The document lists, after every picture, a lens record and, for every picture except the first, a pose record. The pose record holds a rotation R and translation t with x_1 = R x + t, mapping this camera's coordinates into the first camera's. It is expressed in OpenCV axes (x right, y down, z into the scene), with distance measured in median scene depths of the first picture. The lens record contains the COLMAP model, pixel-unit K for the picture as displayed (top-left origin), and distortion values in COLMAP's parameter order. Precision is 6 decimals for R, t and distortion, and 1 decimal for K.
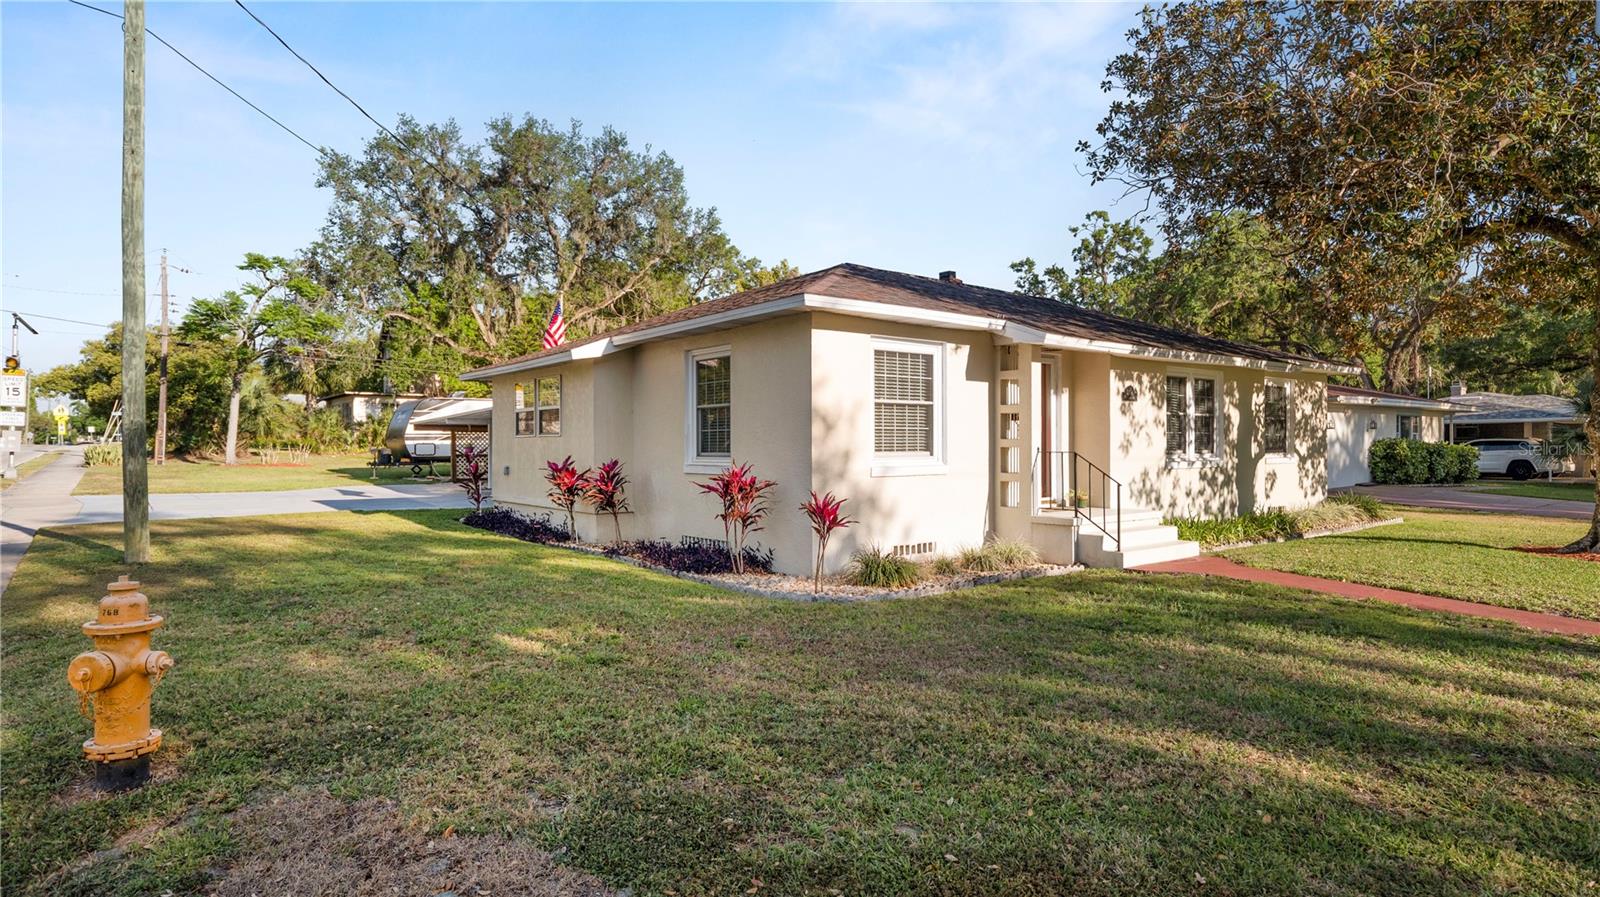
lens RADIAL K [[869.8, 0, 794.6], [0, 869.8, 447.6], [0, 0, 1]] dist [0.002857, 0.000446]
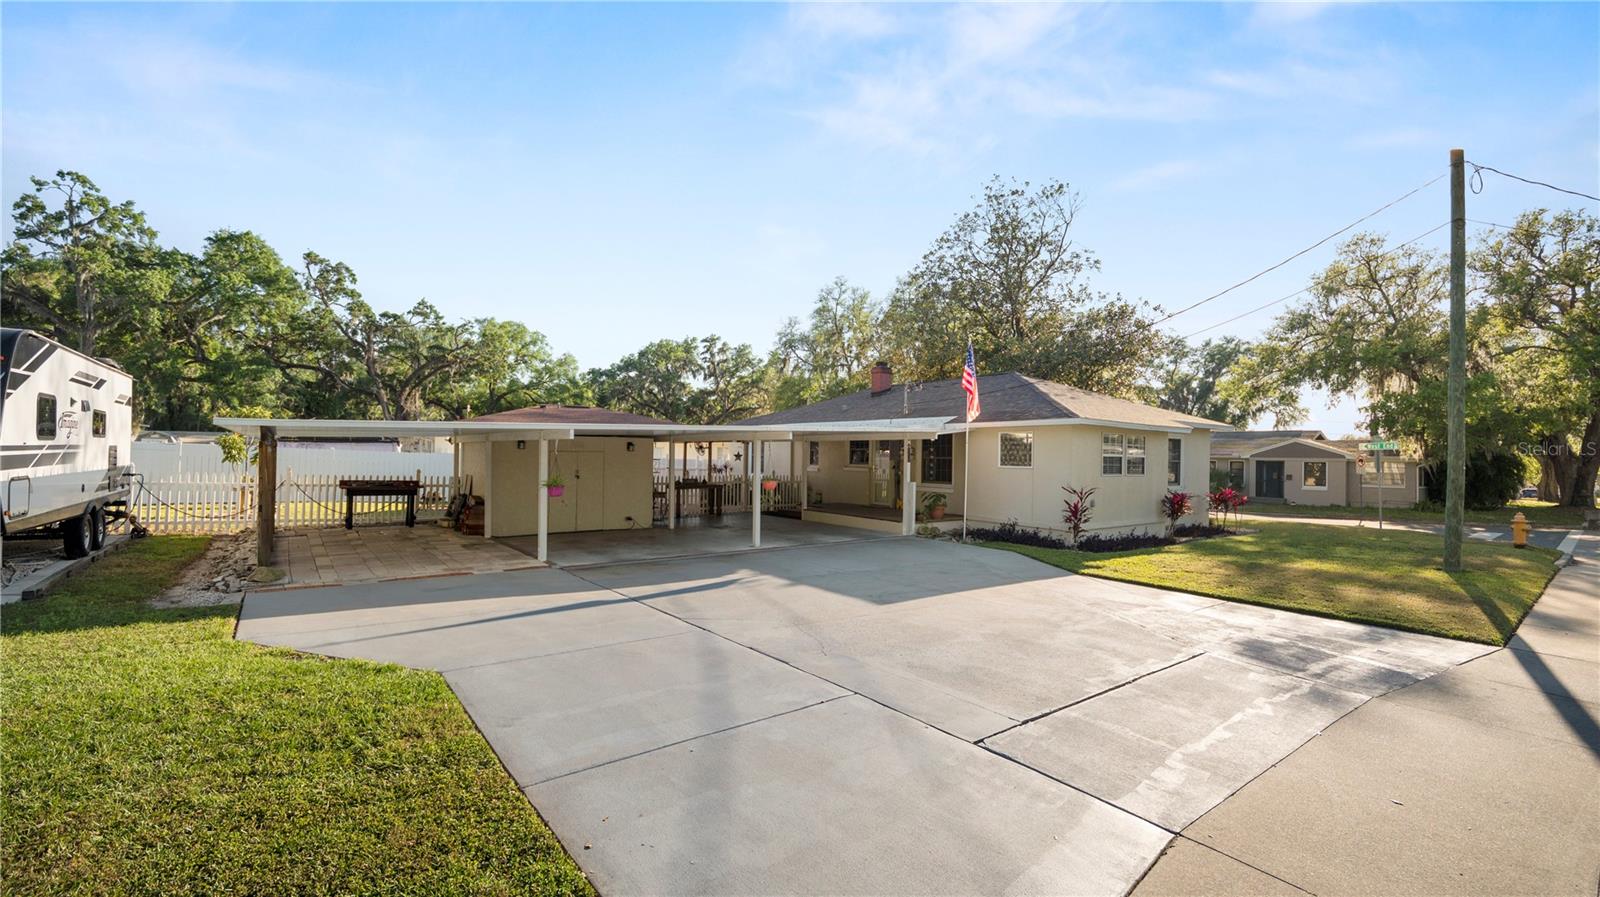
lens RADIAL K [[651.9, 0, 797.3], [0, 651.9, 452.9], [0, 0, 1]] dist [-0.011263, 0.000495]
pose [[0.016716, 0.009239, 0.999818, -0.638918], [-0.014992, 0.999847, -0.008989, -0.015958], [-0.999748, -0.014839, 0.016852, 0.717083]]
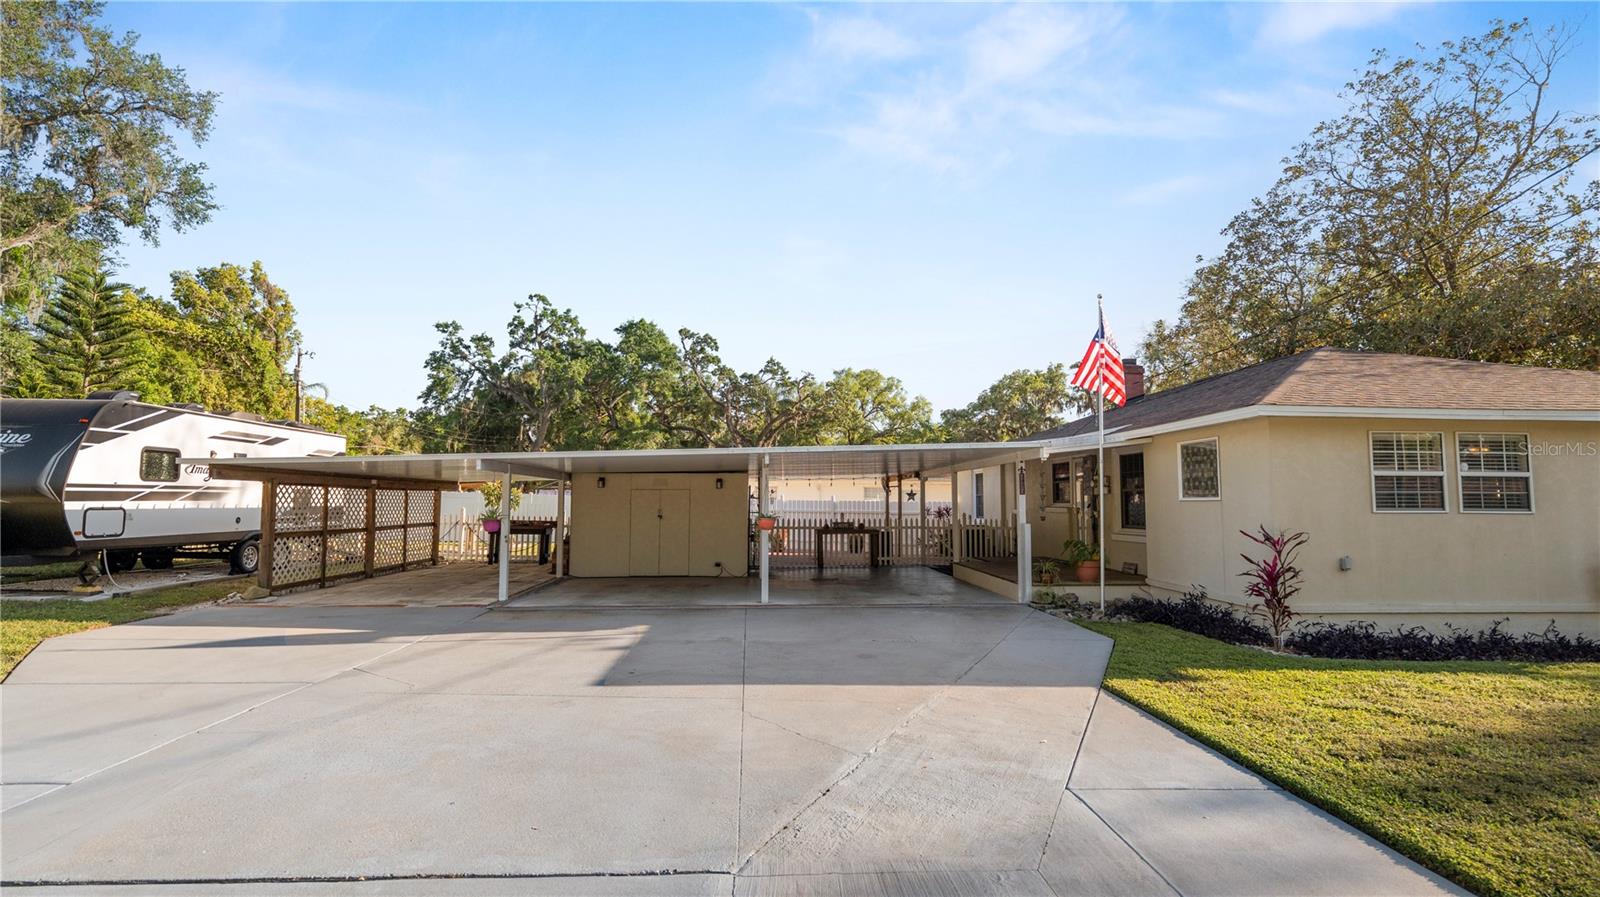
lens RADIAL K [[717.1, 0, 799.5], [0, 717.1, 449.9], [0, 0, 1]] dist [-0.001523, -0.000166]
pose [[0.563909, 0.067272, 0.823092, -0.515505], [-0.005648, 0.996968, -0.077614, -0.008140], [-0.825818, 0.039119, 0.562579, 0.529856]]
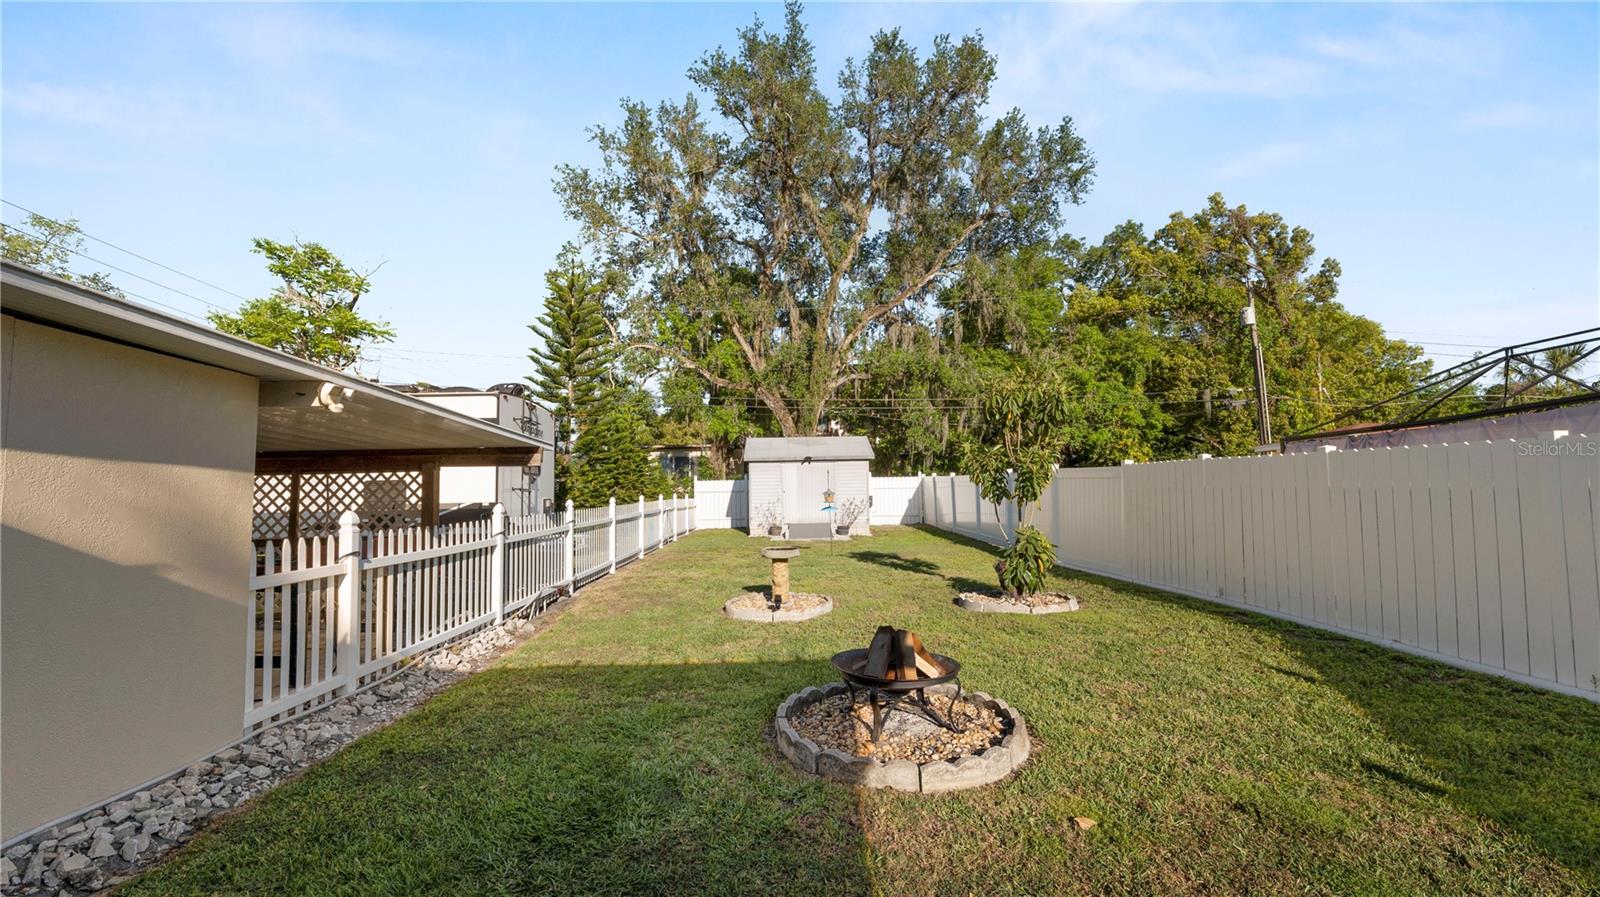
lens RADIAL K [[651.9, 0, 797.3], [0, 651.9, 452.9], [0, 0, 1]] dist [-0.011263, 0.000495]
pose [[0.798988, -0.056727, -0.598665, 0.034223], [0.013671, 0.996997, -0.076226, -0.003914], [0.601191, 0.052719, 0.797364, 0.962587]]
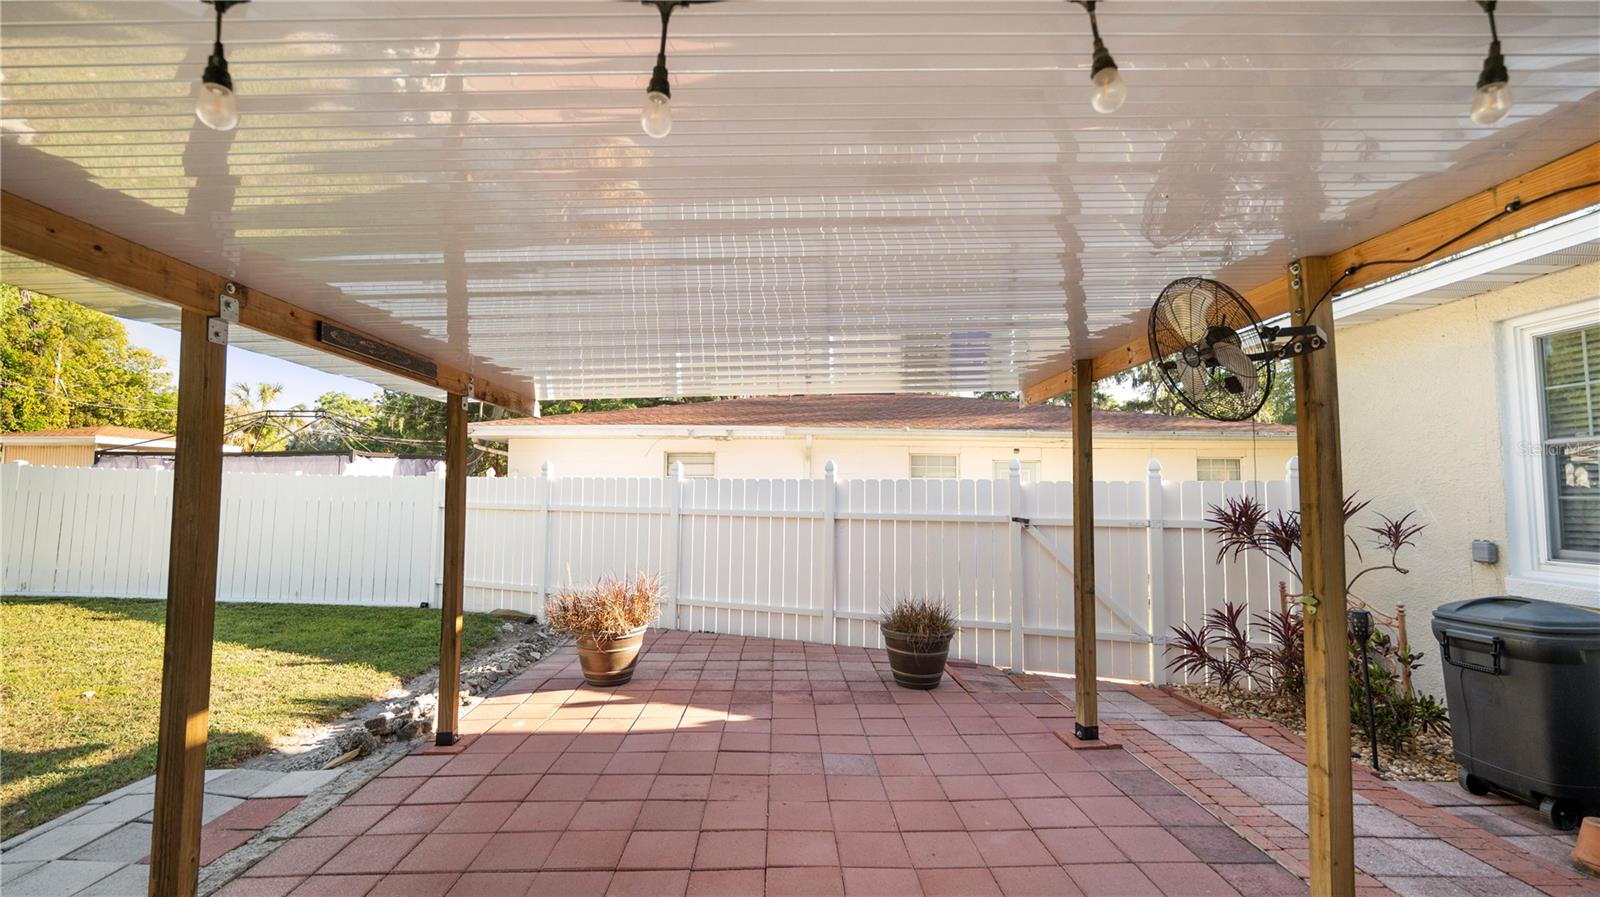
lens RADIAL K [[651.9, 0, 797.3], [0, 651.9, 452.9], [0, 0, 1]] dist [-0.011263, 0.000495]
pose [[0.594138, 0.054497, 0.802515, -0.014876], [-0.006042, 0.997976, -0.063296, -0.008811], [-0.804340, 0.032758, 0.593265, 0.830157]]
